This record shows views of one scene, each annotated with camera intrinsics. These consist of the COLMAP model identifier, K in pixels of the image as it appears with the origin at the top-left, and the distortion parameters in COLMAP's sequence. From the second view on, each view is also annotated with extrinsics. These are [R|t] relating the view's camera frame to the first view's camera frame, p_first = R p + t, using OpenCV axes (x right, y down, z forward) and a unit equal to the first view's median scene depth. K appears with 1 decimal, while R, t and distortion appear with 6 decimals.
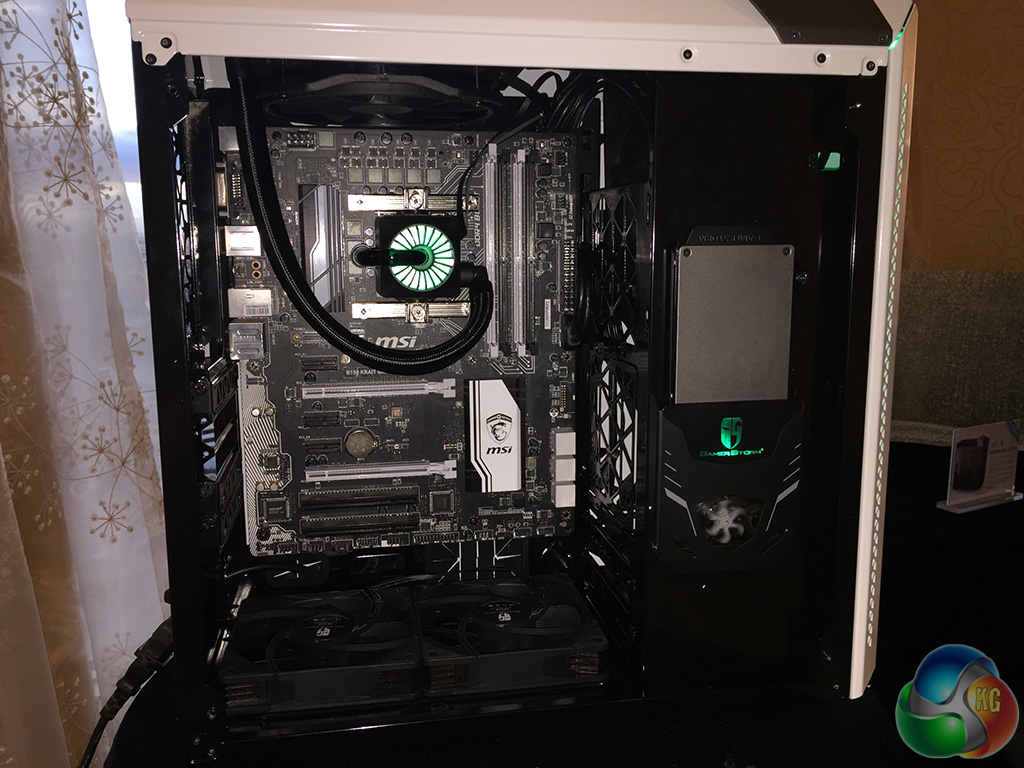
lens RADIAL K [[881.6, 0, 511.5], [0, 881.6, 385.9], [0, 0, 1]] dist [0.047977, 0.001903]
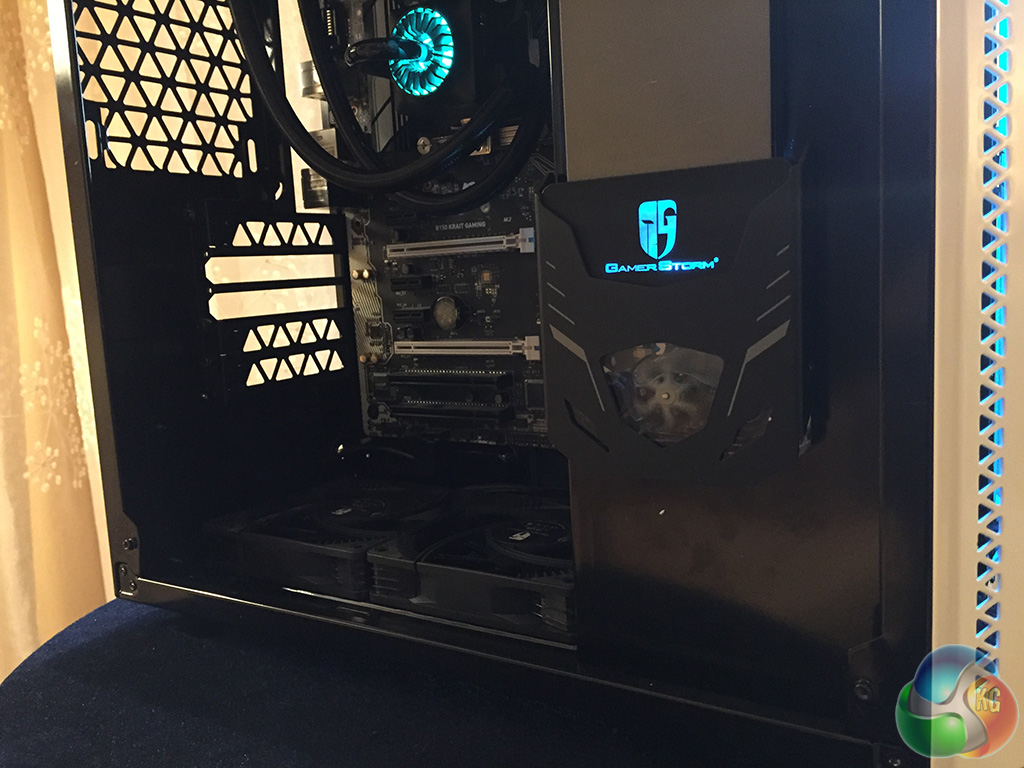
lens RADIAL K [[881.6, 0, 512.6], [0, 881.6, 381.8], [0, 0, 1]] dist [0.047977, 0.001903]
pose [[0.730729, 0.051692, -0.680708, 0.453289], [-0.062029, 0.998032, 0.009202, 0.119907], [0.679844, 0.035500, 0.732497, 0.430227]]
